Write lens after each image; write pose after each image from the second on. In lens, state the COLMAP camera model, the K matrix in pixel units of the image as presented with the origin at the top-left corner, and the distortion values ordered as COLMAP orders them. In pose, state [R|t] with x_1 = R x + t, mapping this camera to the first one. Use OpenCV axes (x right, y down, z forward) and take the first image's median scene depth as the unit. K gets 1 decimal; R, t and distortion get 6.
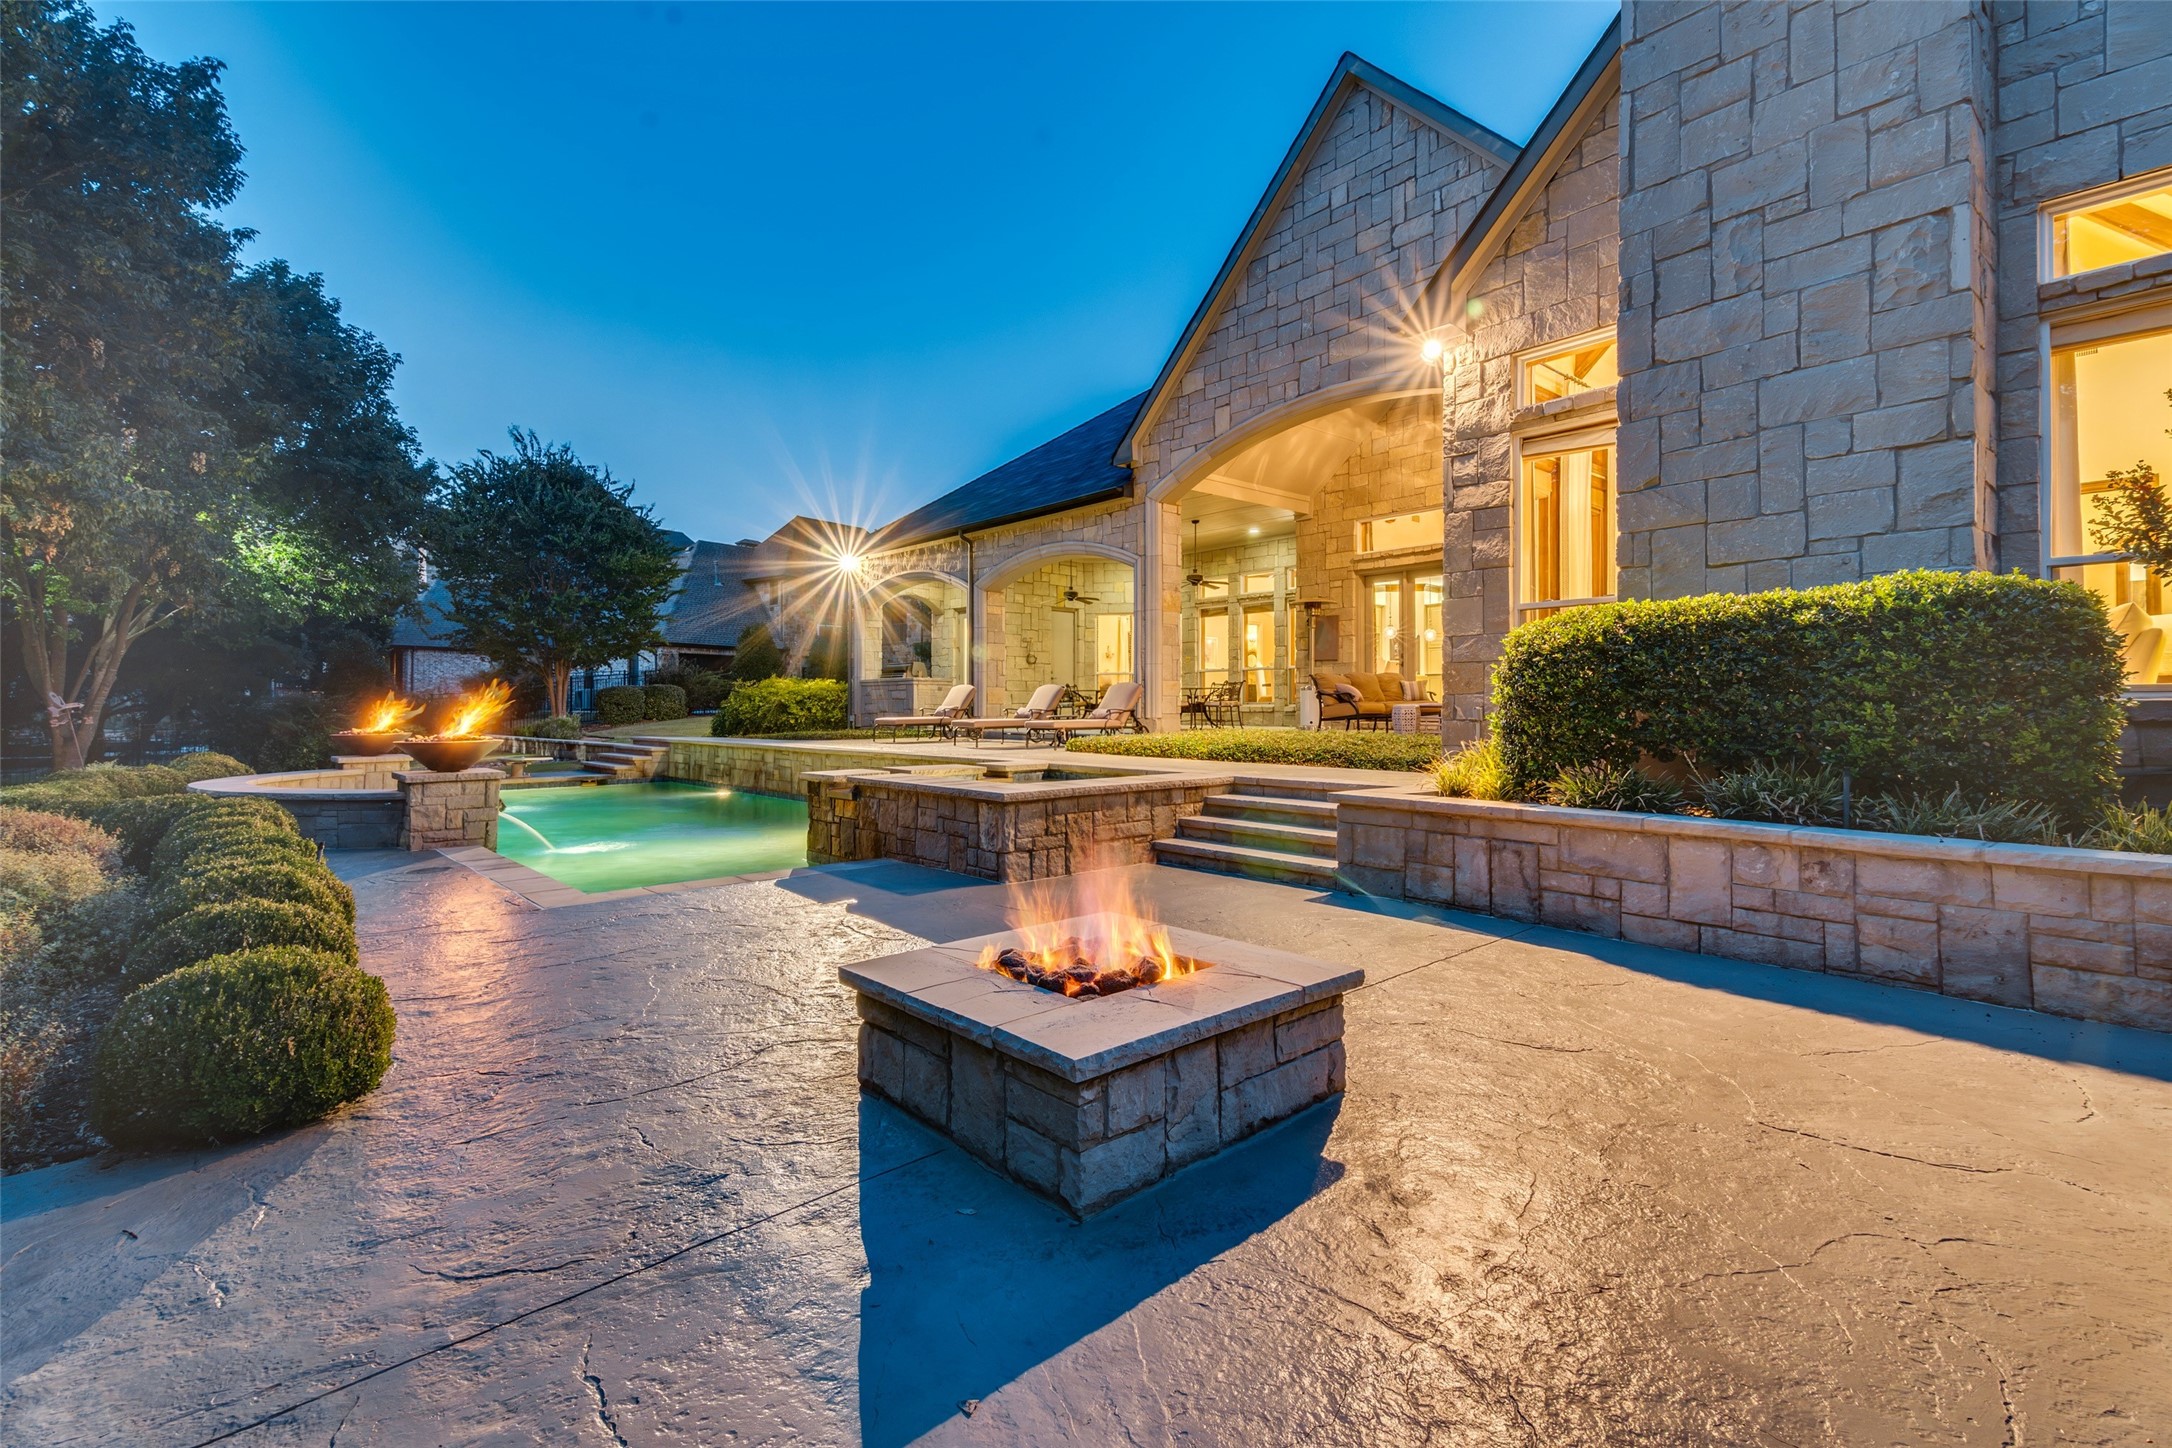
lens RADIAL K [[975.1, 0, 1074.6], [0, 975.1, 721.0], [0, 0, 1]] dist [0.040745, -0.000547]
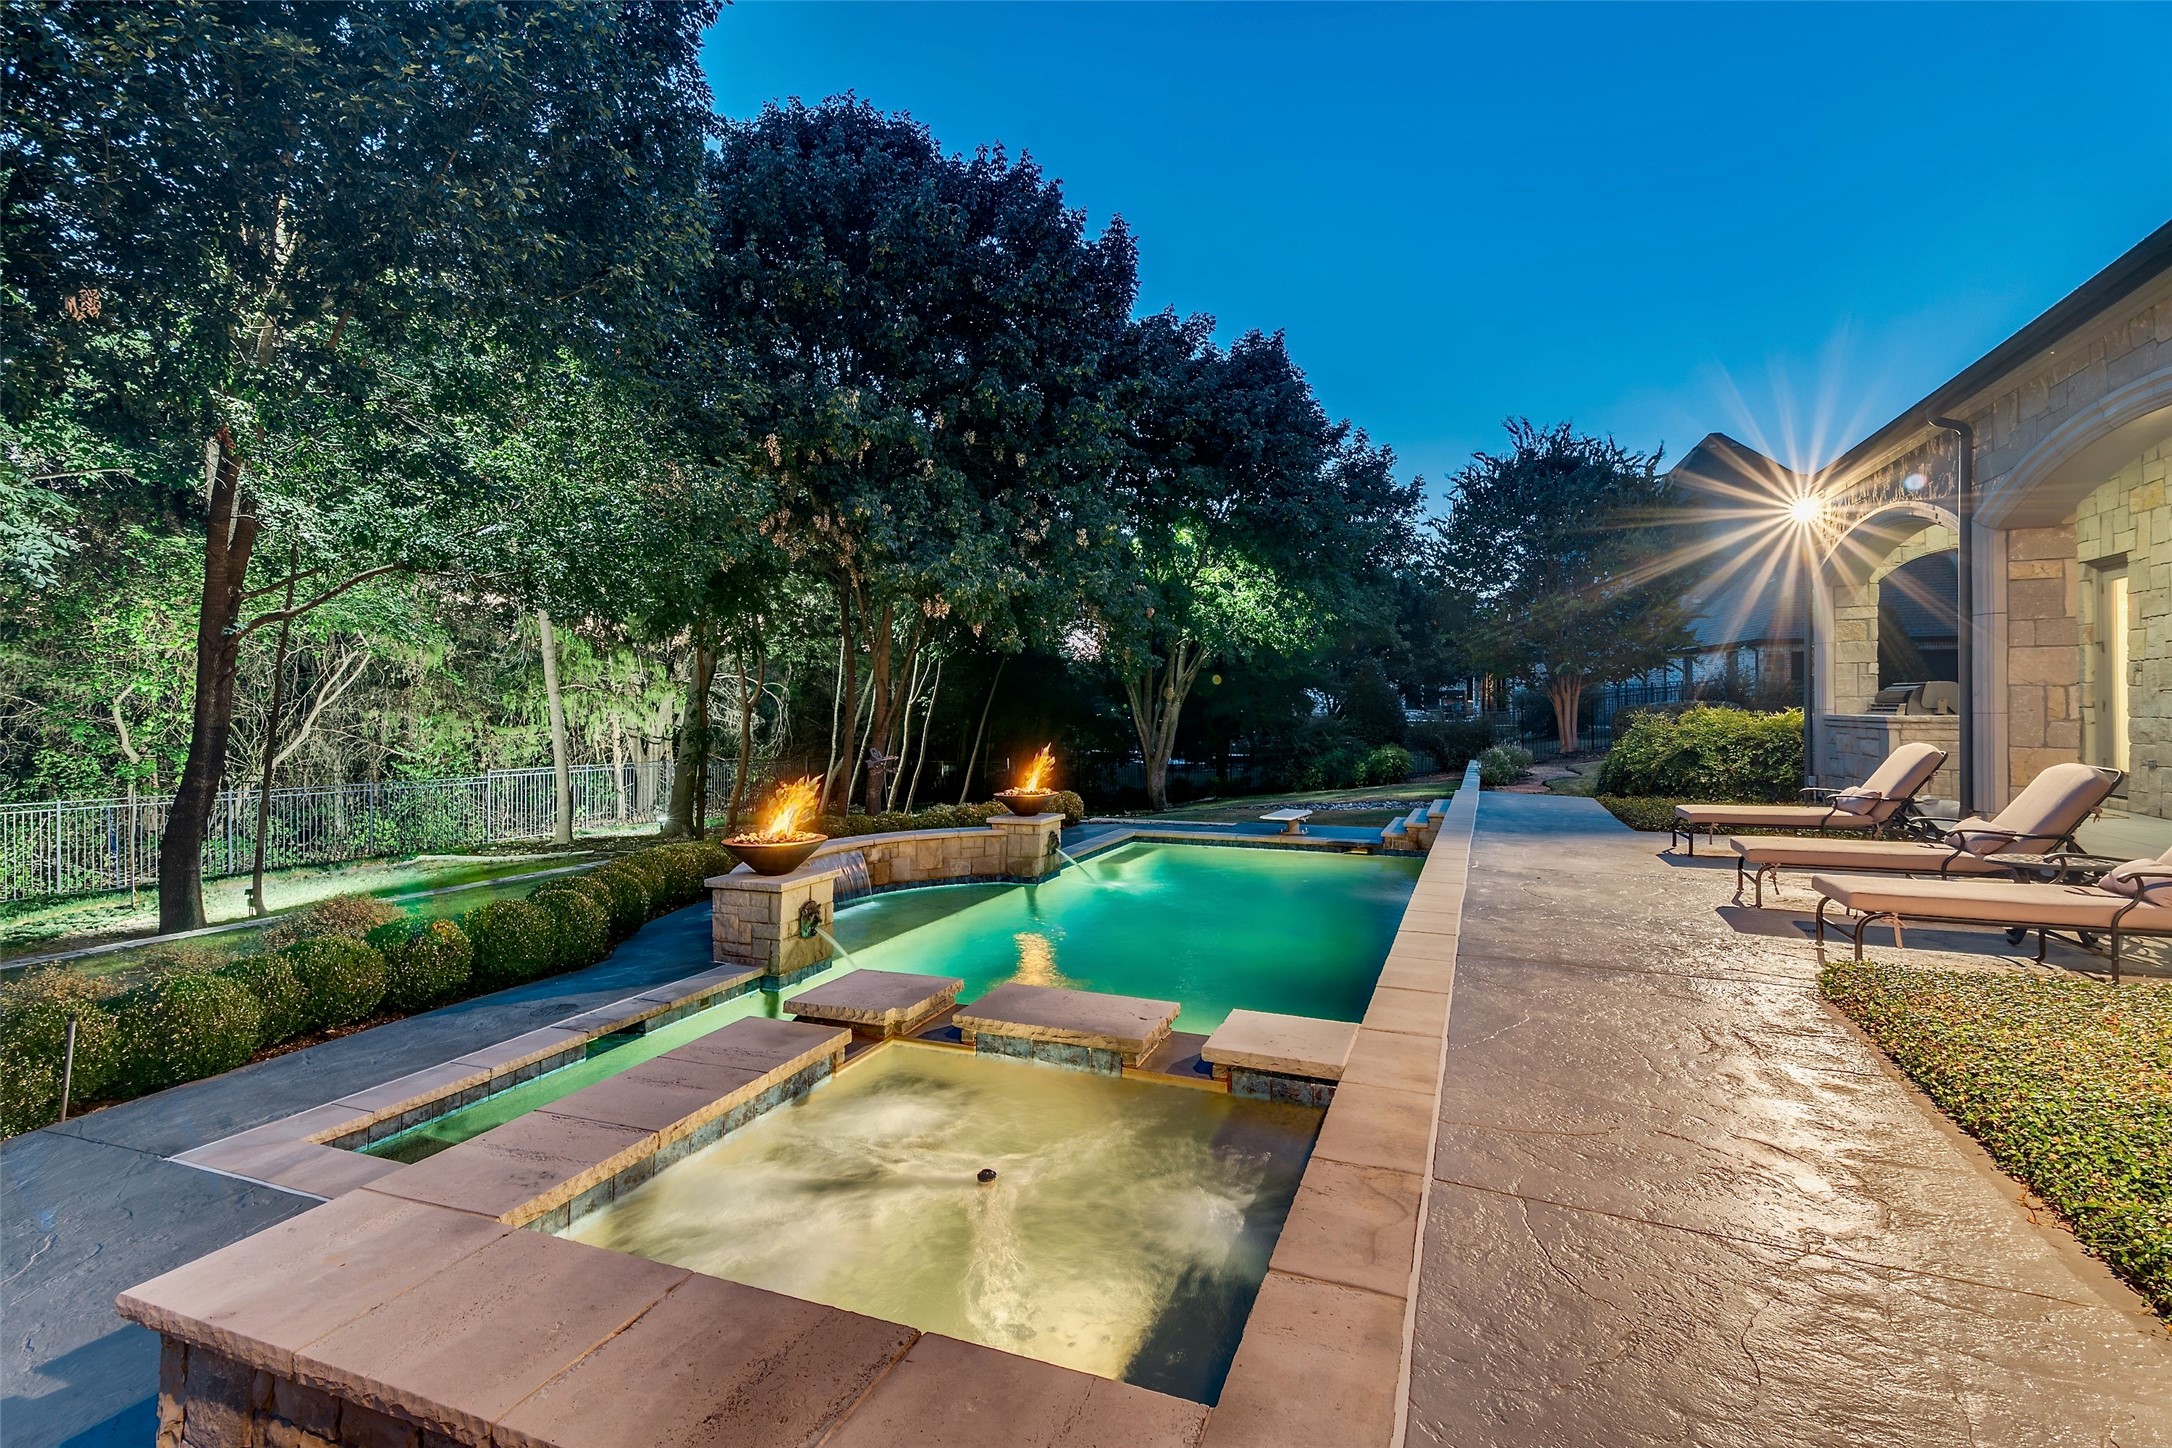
lens RADIAL K [[975.1, 0, 1074.6], [0, 975.1, 721.0], [0, 0, 1]] dist [0.040745, -0.000547]
pose [[0.430524, 0.015605, -0.902444, 0.108951], [-0.011352, 0.999865, 0.011874, -0.040776], [0.902508, 0.005132, 0.430643, 0.372040]]
